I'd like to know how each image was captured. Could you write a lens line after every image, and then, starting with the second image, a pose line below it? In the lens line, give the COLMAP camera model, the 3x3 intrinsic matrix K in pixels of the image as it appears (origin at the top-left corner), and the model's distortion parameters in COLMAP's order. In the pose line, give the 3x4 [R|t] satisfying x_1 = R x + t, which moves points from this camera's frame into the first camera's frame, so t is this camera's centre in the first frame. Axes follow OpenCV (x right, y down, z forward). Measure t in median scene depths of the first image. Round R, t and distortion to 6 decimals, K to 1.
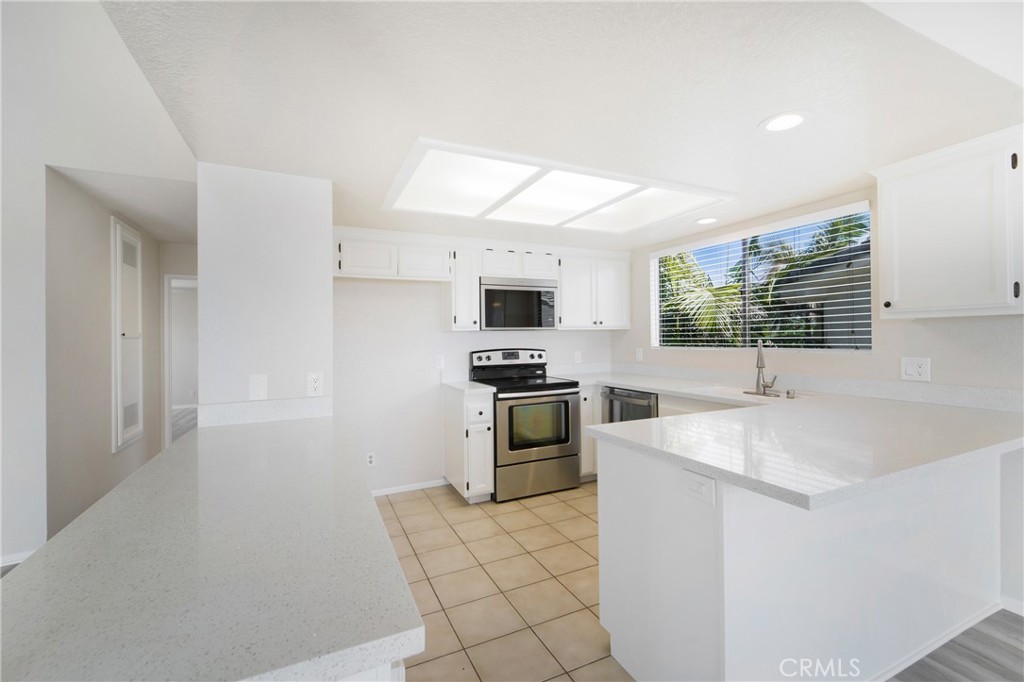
lens RADIAL K [[426.5, 0, 514.2], [0, 426.5, 331.6], [0, 0, 1]] dist [-0.002918, -0.000456]
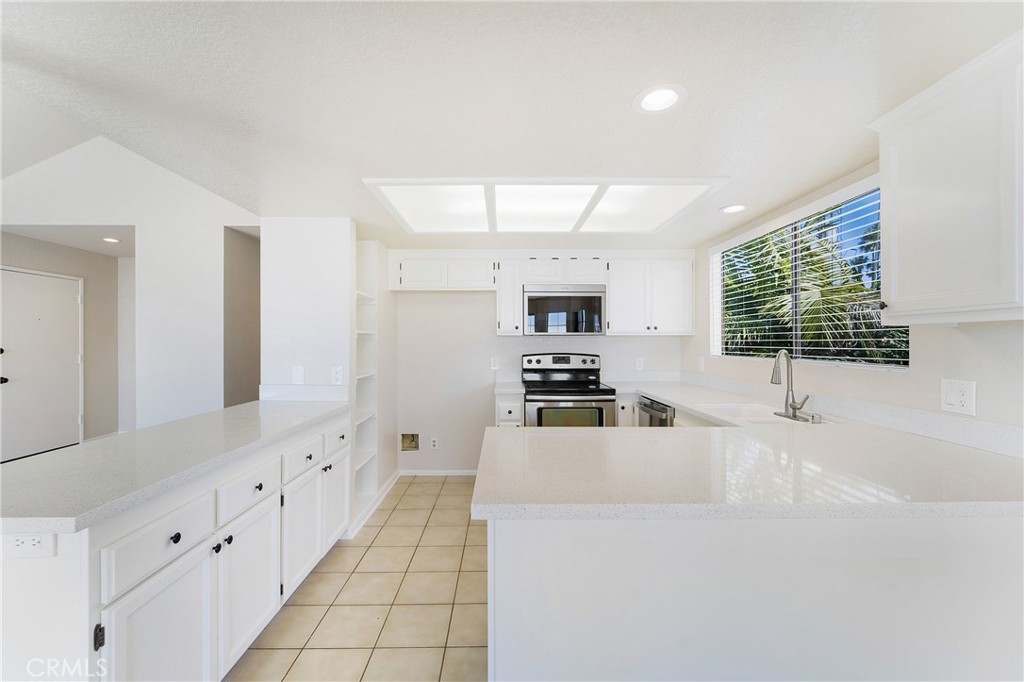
lens RADIAL K [[415.9, 0, 521.1], [0, 415.9, 337.0], [0, 0, 1]] dist [0.000345, 0.000057]
pose [[0.907353, 0.010961, -0.420227, 0.353979], [-0.009571, 0.999940, 0.005416, -0.003742], [0.420261, -0.000892, 0.907403, 0.052233]]
